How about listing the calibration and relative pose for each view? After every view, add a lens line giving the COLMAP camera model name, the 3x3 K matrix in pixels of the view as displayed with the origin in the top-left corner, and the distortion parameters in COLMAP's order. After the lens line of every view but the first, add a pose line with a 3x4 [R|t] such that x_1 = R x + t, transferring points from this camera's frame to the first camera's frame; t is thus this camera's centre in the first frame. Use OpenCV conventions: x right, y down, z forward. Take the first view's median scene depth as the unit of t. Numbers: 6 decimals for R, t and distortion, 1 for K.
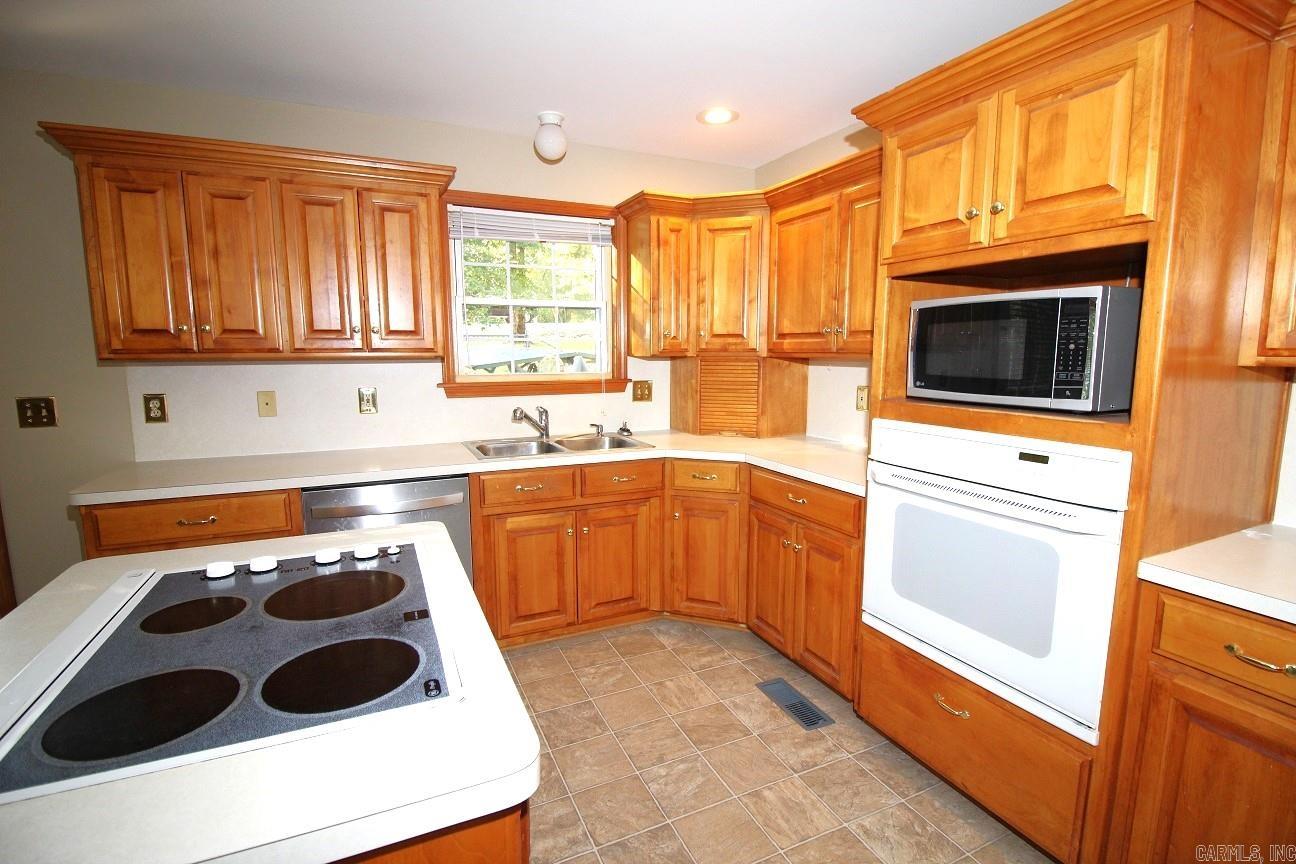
lens RADIAL K [[604.5, 0, 650.0], [0, 604.5, 431.3], [0, 0, 1]] dist [-0.001889, -0.010905]
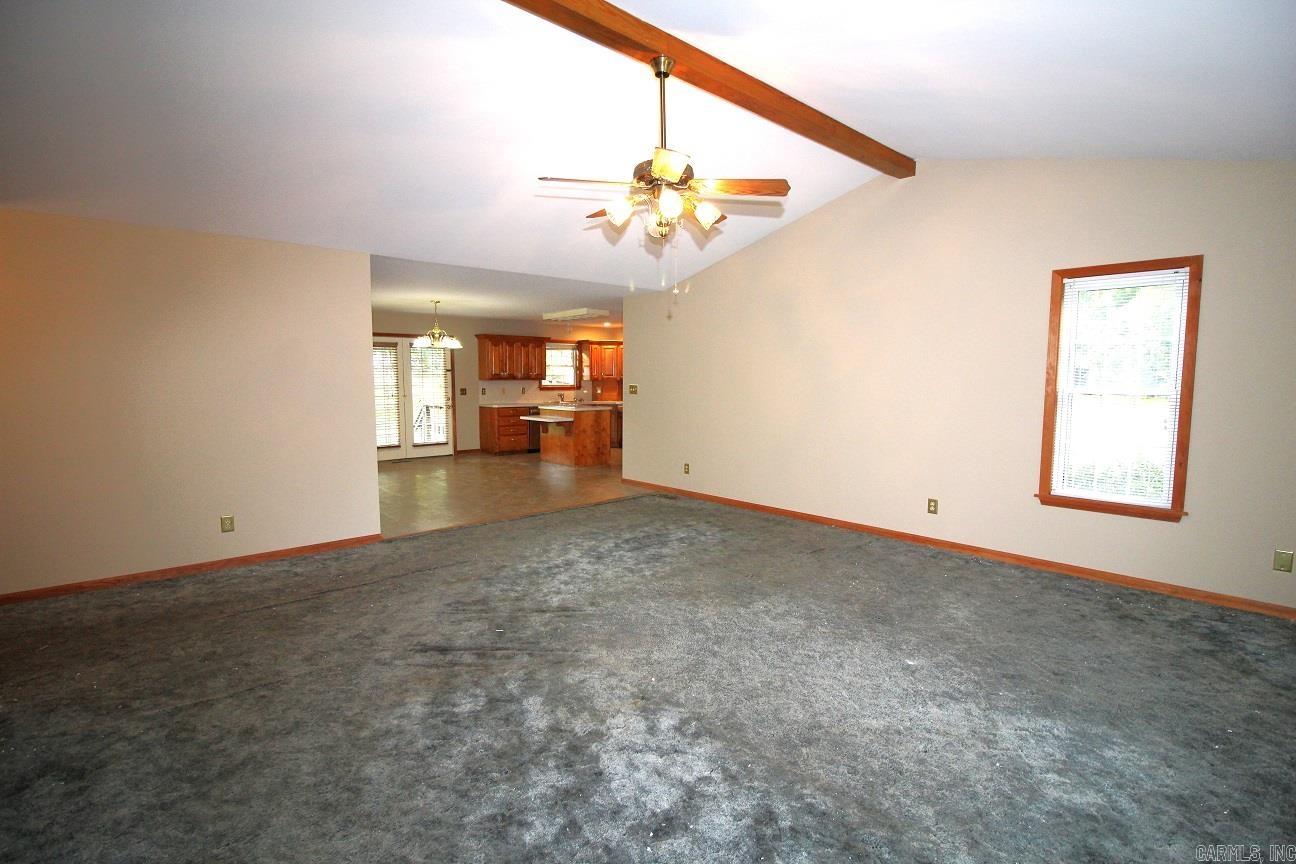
lens RADIAL K [[604.5, 0, 650.0], [0, 604.5, 431.3], [0, 0, 1]] dist [-0.001889, -0.010905]
pose [[0.958457, -0.021949, 0.284392, -1.524062], [0.035037, 0.998544, -0.041015, 0.772690], [-0.283077, 0.049275, 0.957830, -5.768349]]
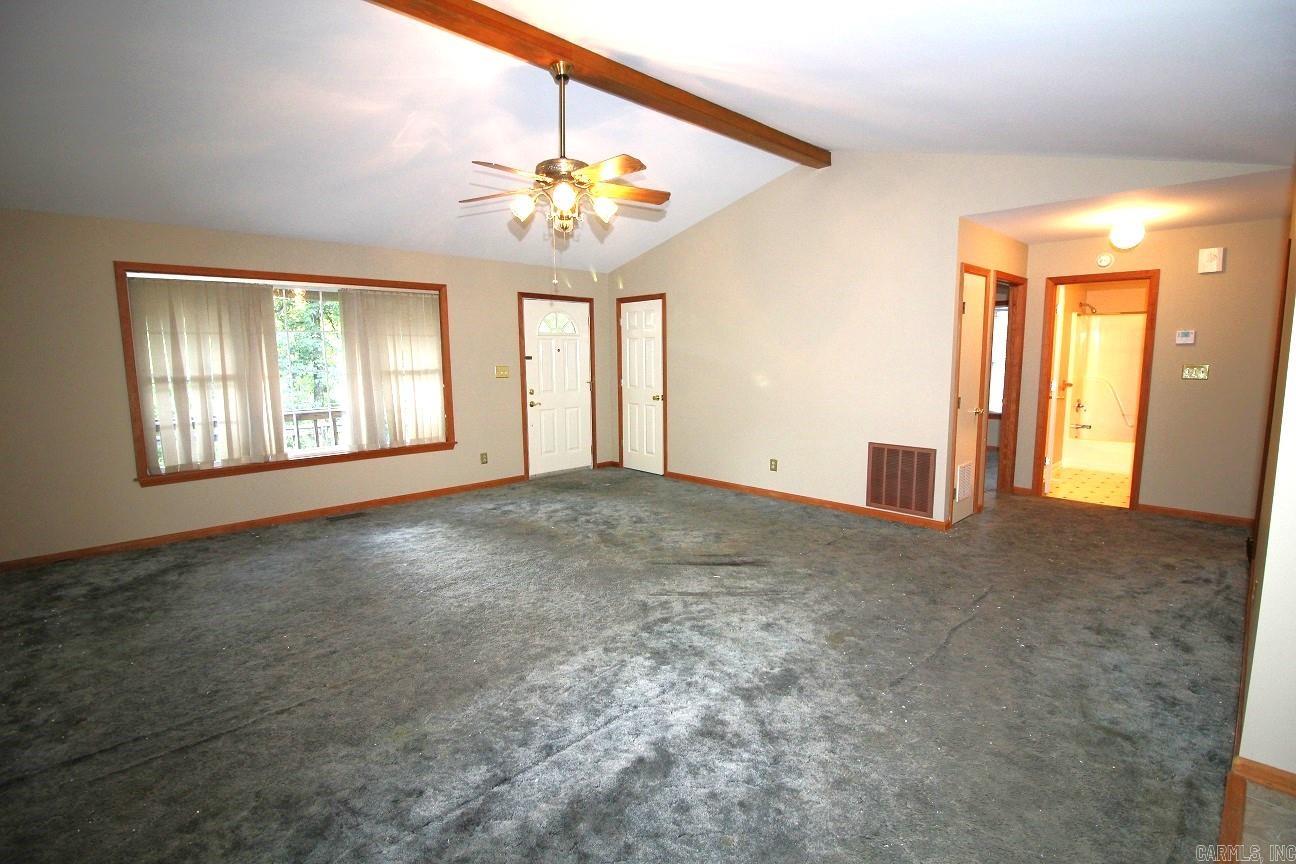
lens RADIAL K [[608.4, 0, 650.2], [0, 608.4, 422.8], [0, 0, 1]] dist [-0.002580, -0.002029]
pose [[-0.946672, 0.050374, -0.318236, -0.403530], [-0.028739, 0.970564, 0.239124, 0.157992], [0.320914, 0.235517, -0.917358, -1.424075]]
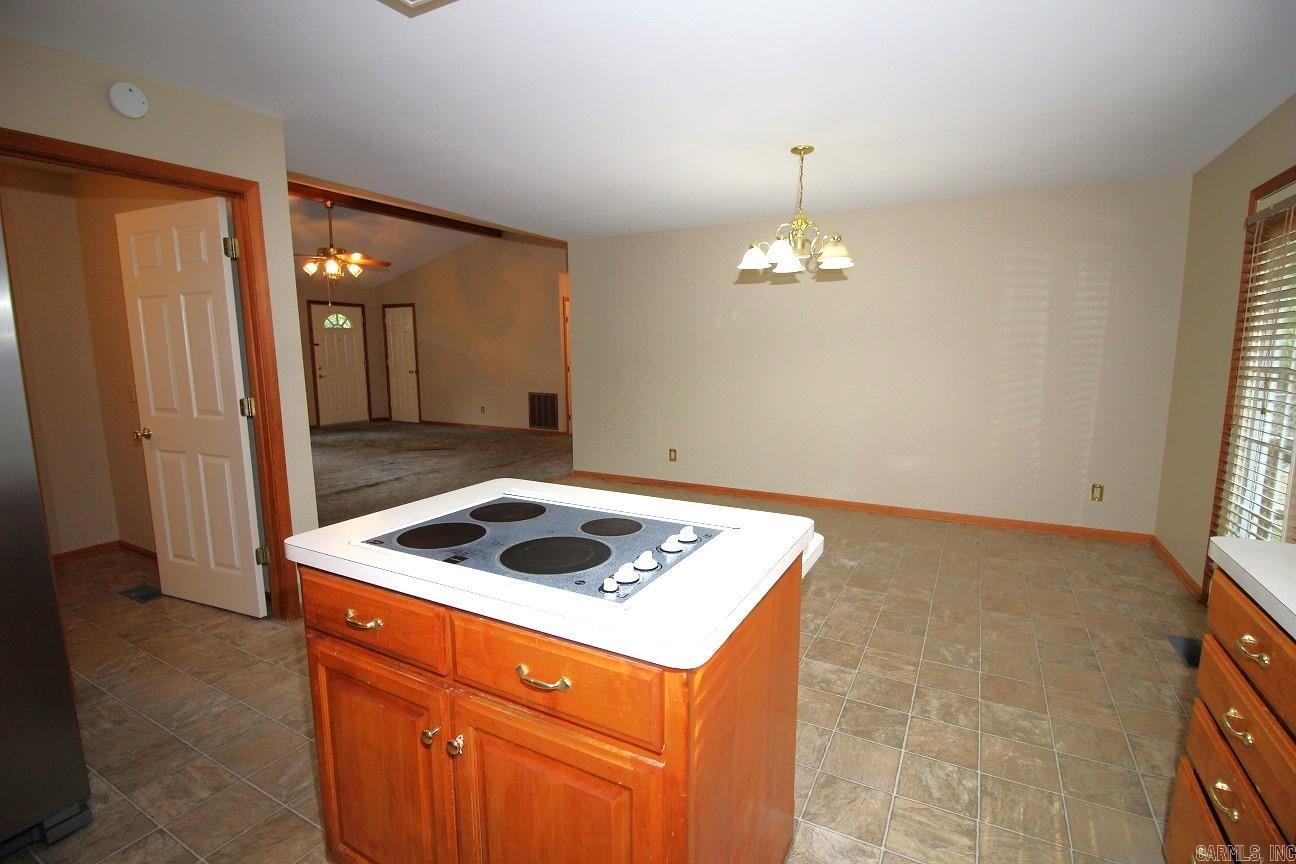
lens RADIAL K [[604.5, 0, 650.0], [0, 604.5, 431.3], [0, 0, 1]] dist [-0.001889, -0.010905]
pose [[-0.805877, 0.089568, -0.585269, -0.006932], [-0.073350, 0.965774, 0.248798, -0.193016], [0.587522, 0.243430, -0.771725, 1.451579]]
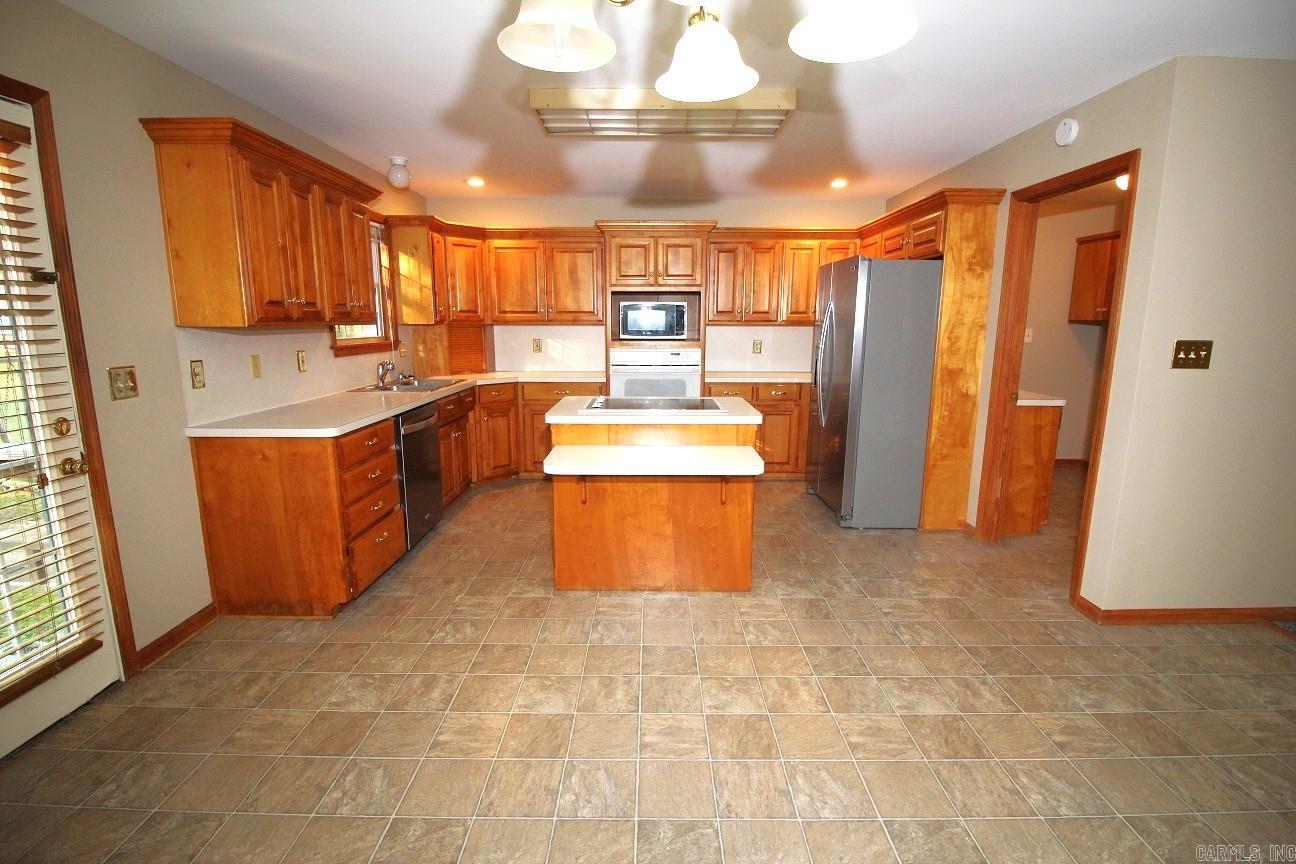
lens RADIAL K [[608.4, 0, 650.2], [0, 608.4, 422.8], [0, 0, 1]] dist [-0.002580, -0.002029]
pose [[0.424396, -0.148476, 0.893221, -2.408227], [0.117731, 0.987139, 0.108150, 0.039692], [-0.897790, 0.059261, 0.436418, -0.283600]]
